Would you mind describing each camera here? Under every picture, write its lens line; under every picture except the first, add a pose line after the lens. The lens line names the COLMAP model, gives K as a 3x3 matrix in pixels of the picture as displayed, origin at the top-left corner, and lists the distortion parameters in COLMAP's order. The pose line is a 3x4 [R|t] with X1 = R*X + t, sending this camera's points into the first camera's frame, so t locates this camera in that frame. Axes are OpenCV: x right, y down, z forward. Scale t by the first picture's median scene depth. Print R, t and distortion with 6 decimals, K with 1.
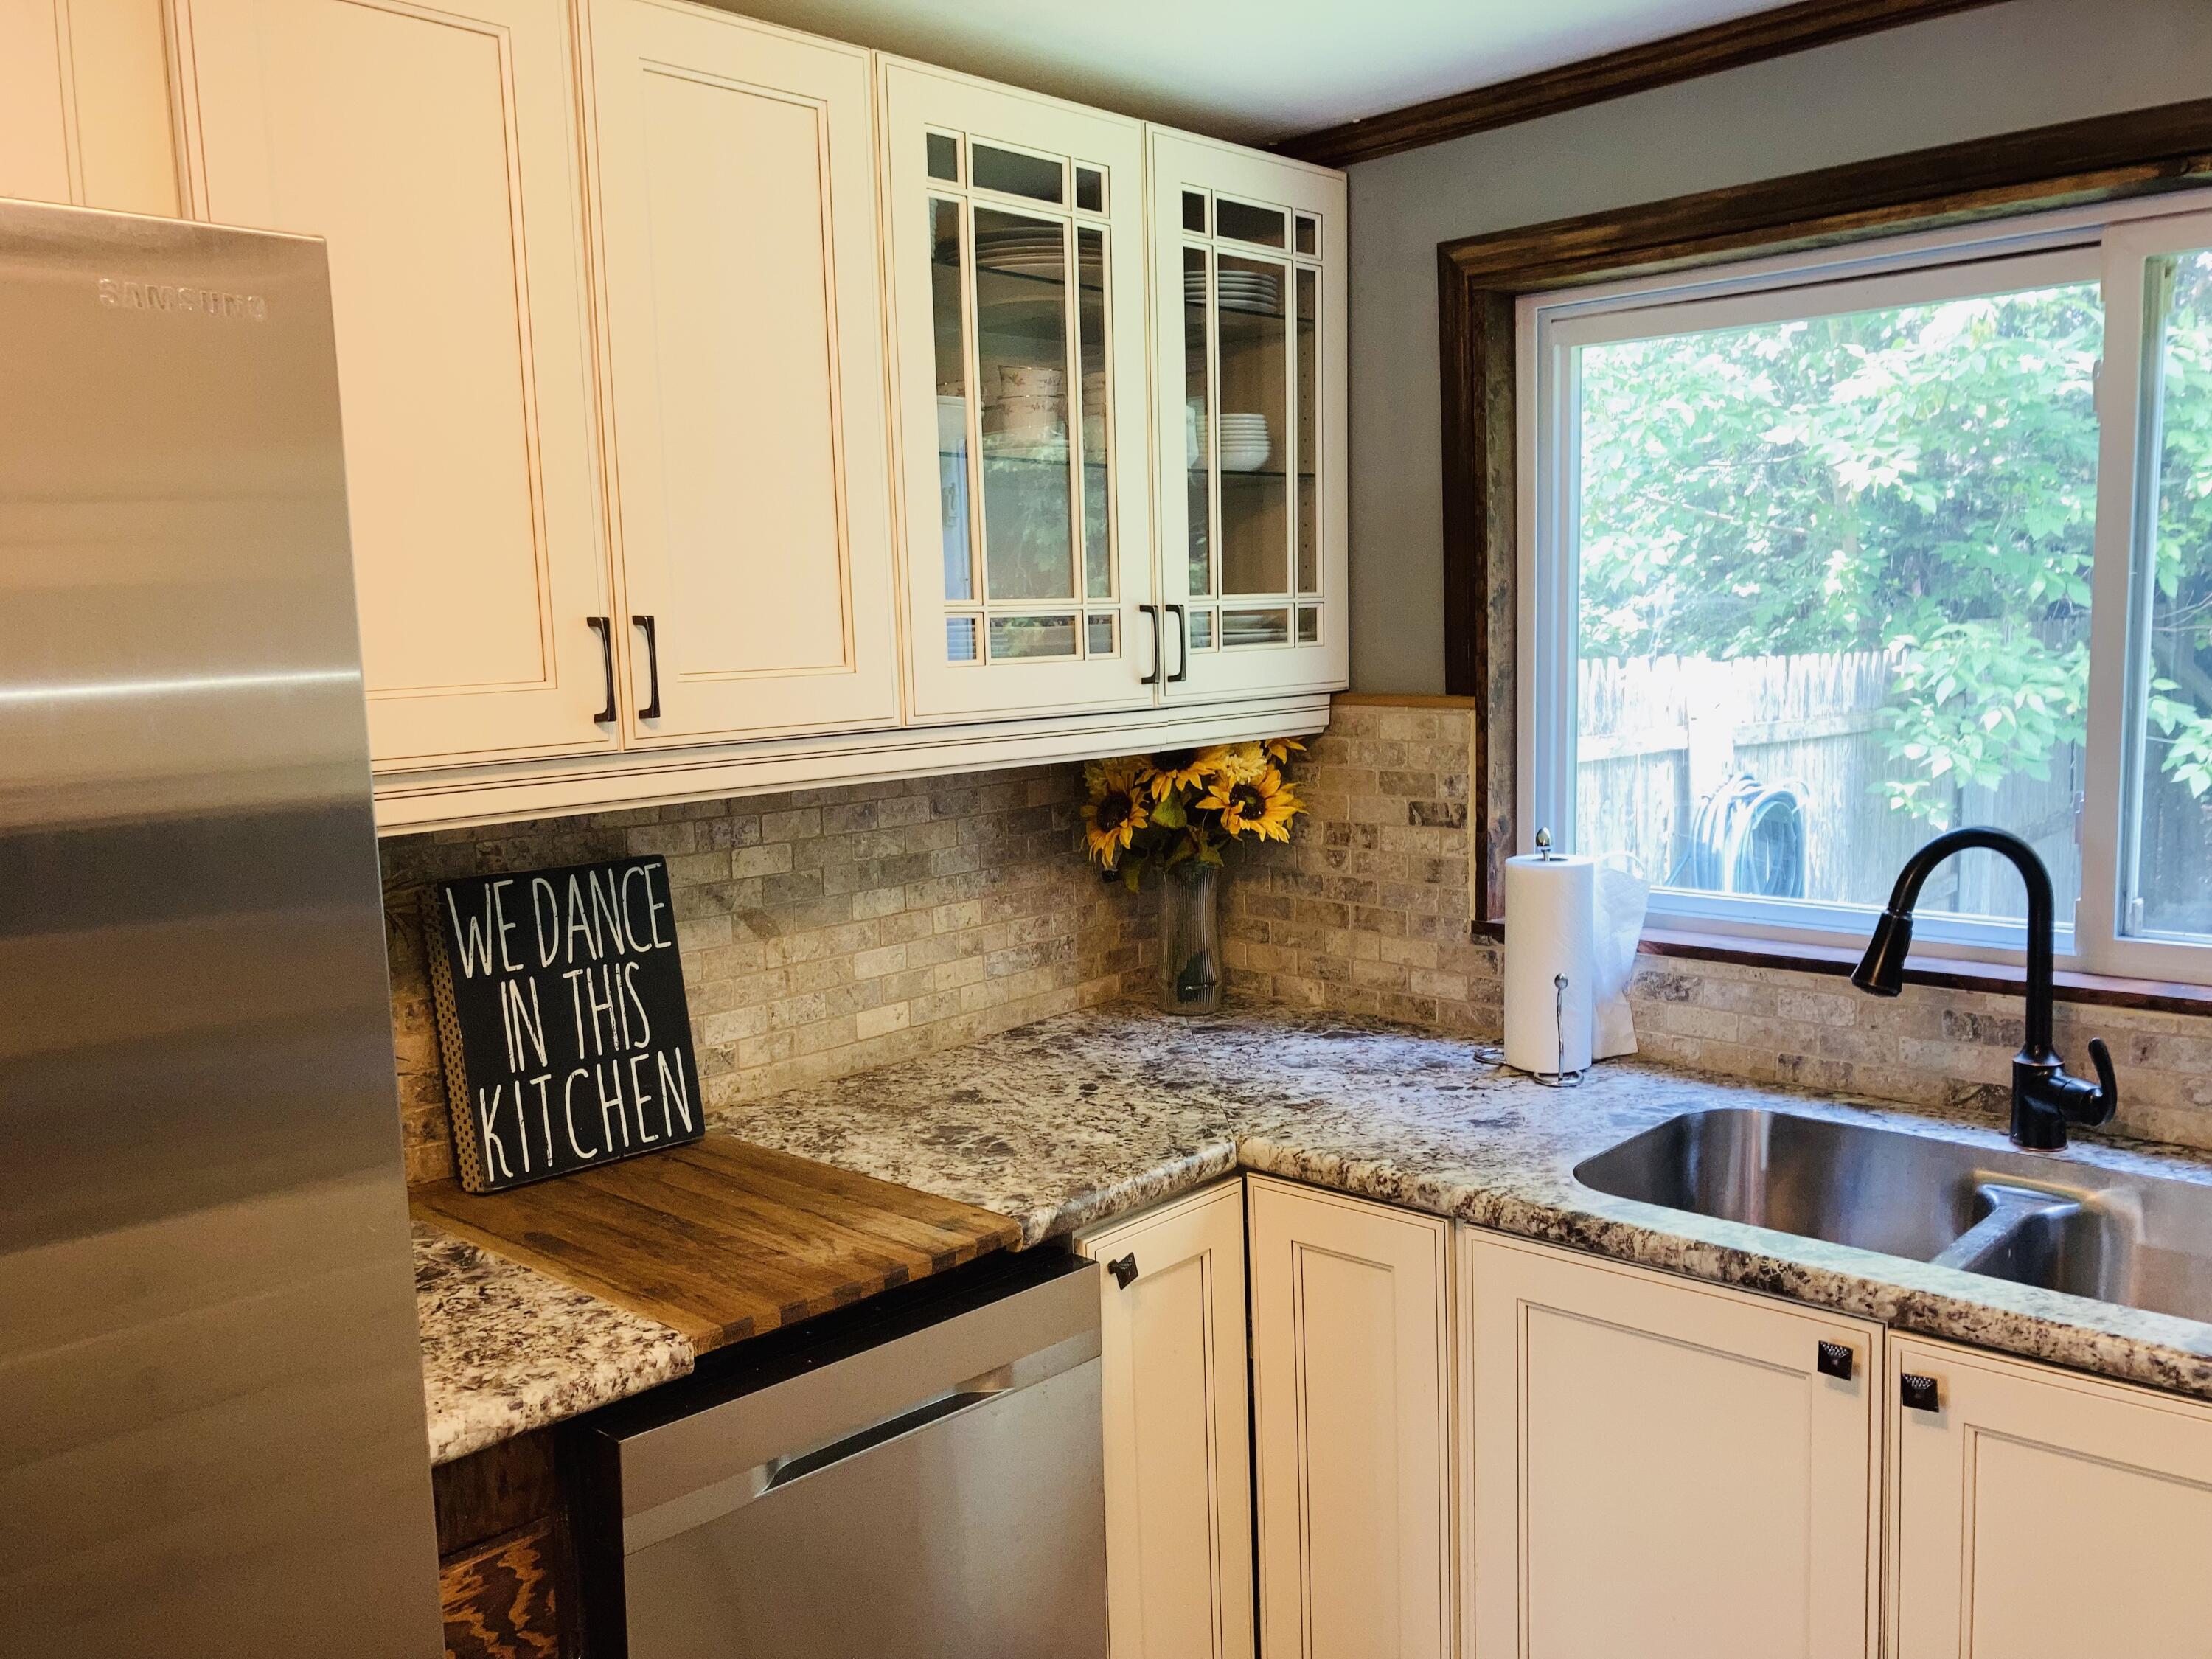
lens RADIAL K [[1823.0, 0, 1106.0], [0, 1823.0, 829.5], [0, 0, 1]] dist [0.016423, 0.003748]
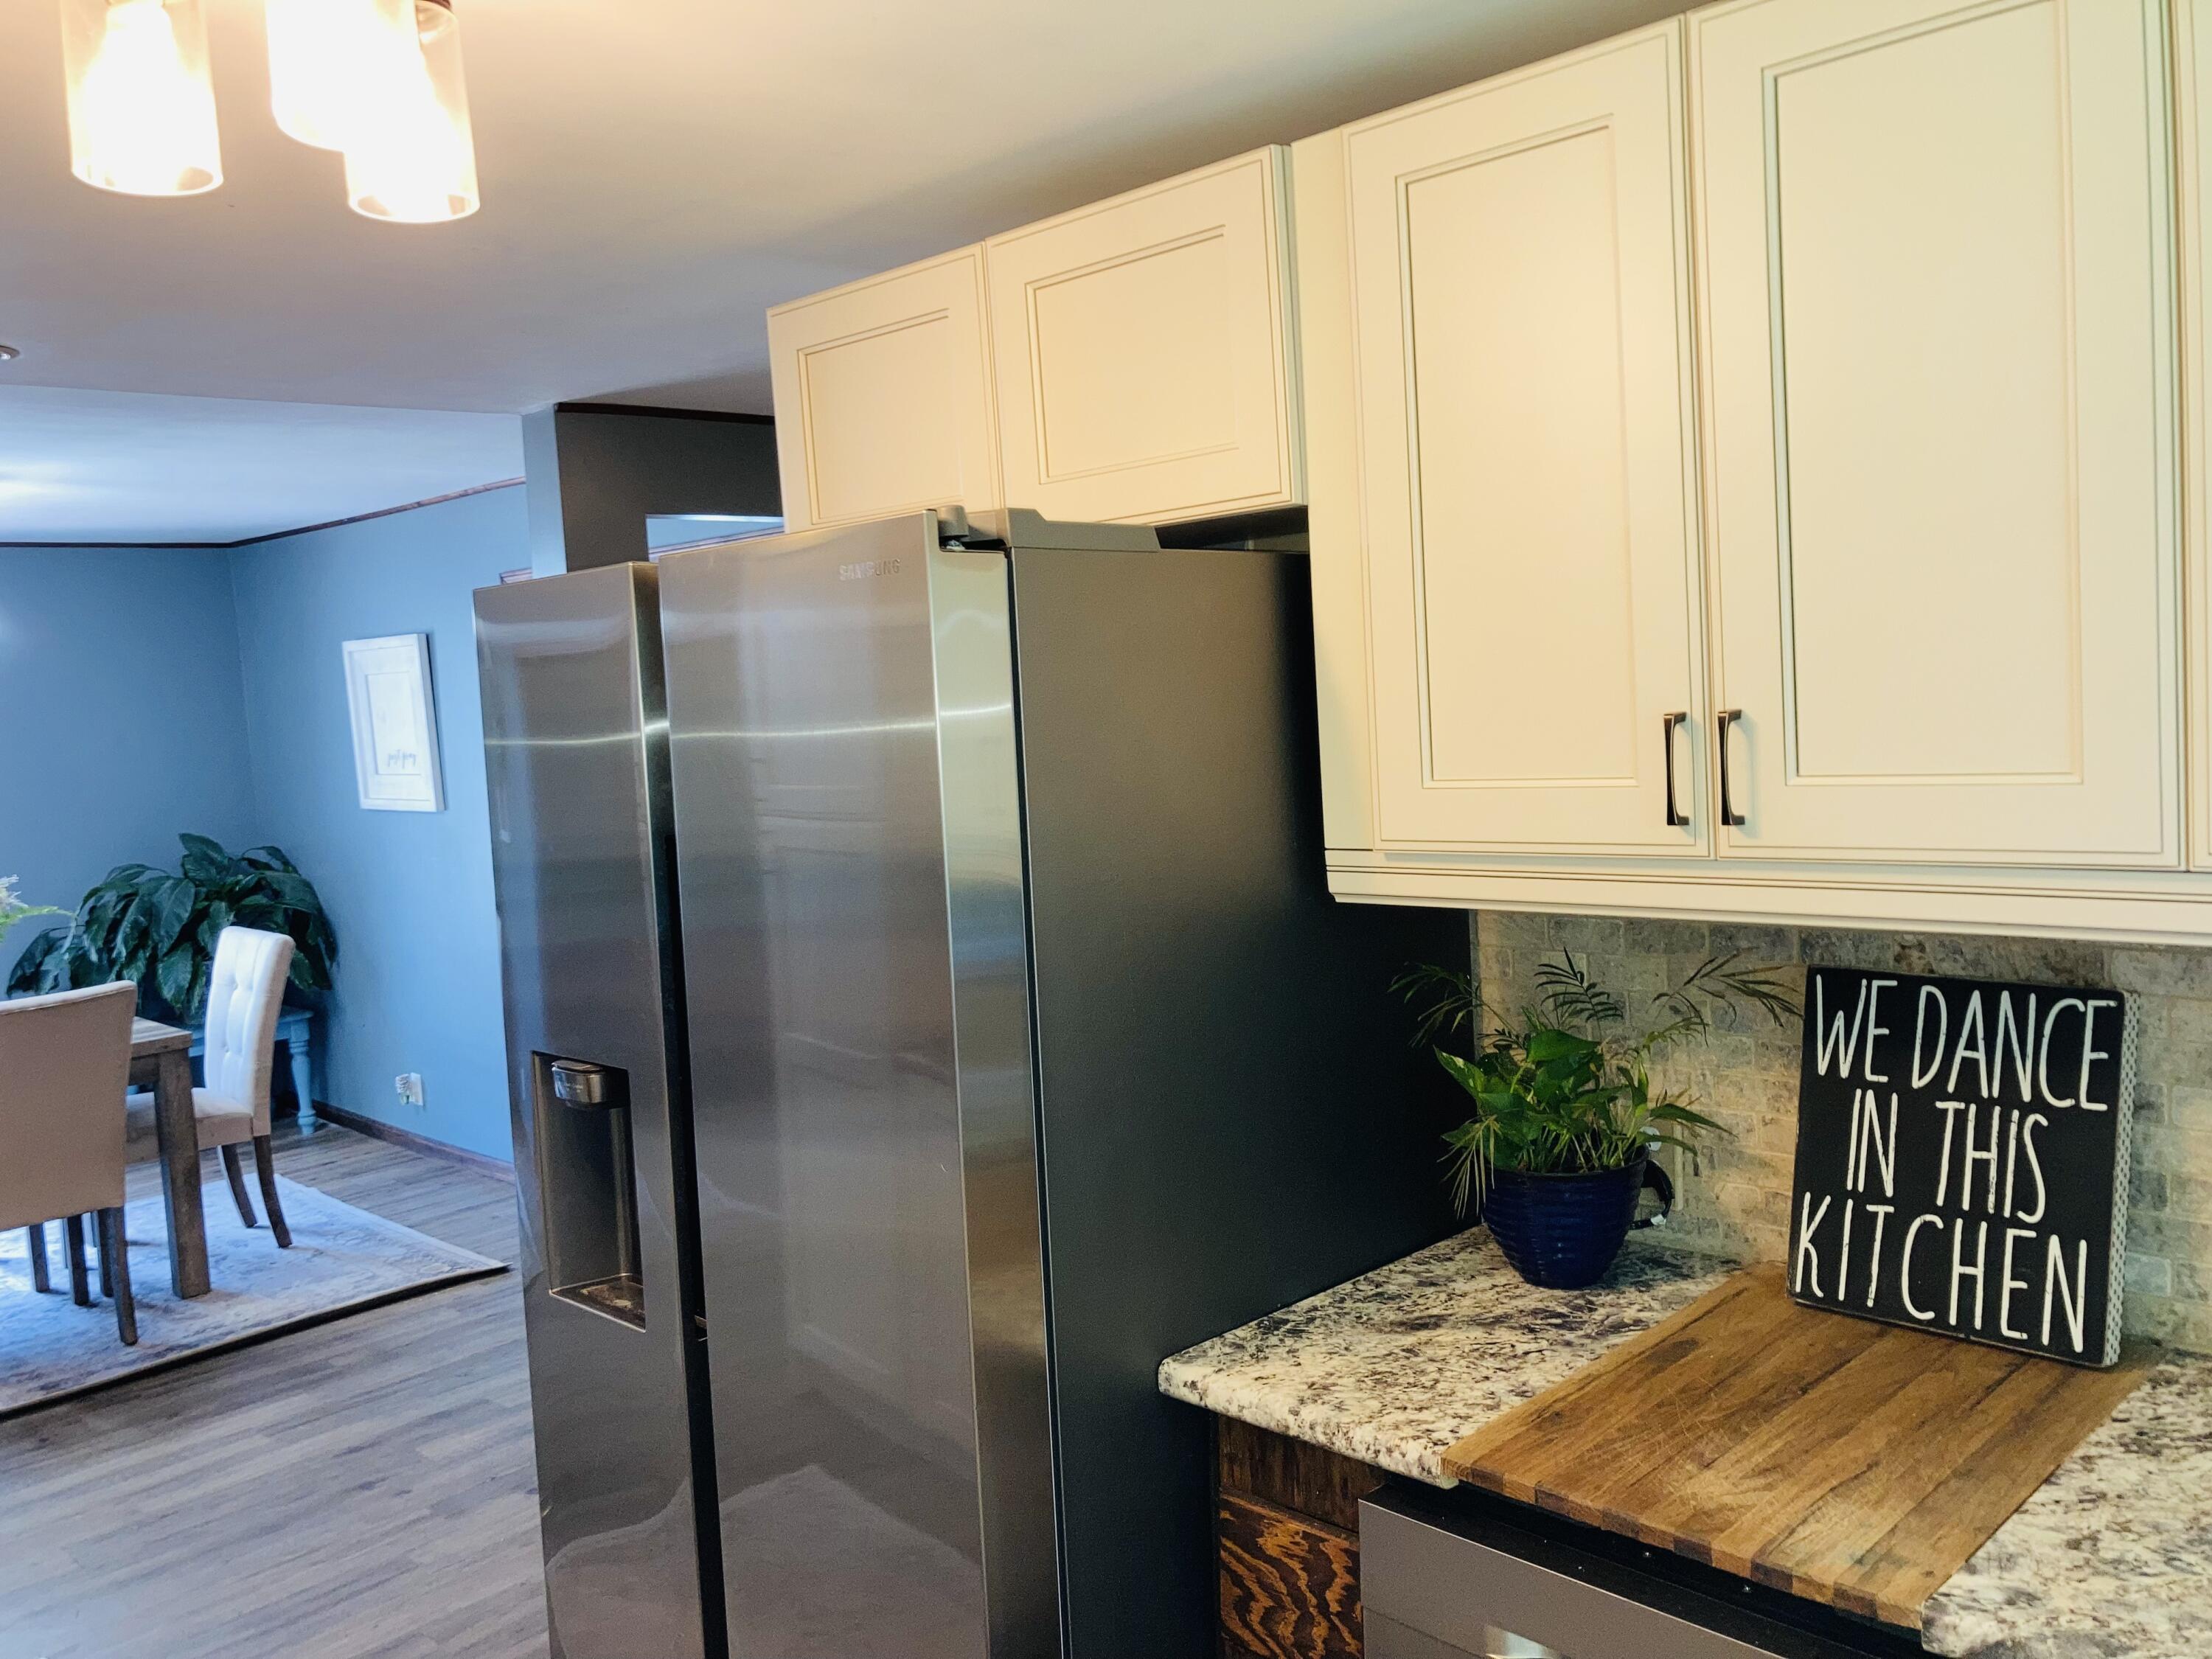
lens RADIAL K [[1823.0, 0, 1106.0], [0, 1823.0, 829.5], [0, 0, 1]] dist [0.016423, 0.003748]
pose [[-0.034035, 0.109647, -0.993388, 0.569283], [-0.055872, 0.992200, 0.111431, -0.124746], [0.997858, 0.059295, -0.027644, 0.641978]]
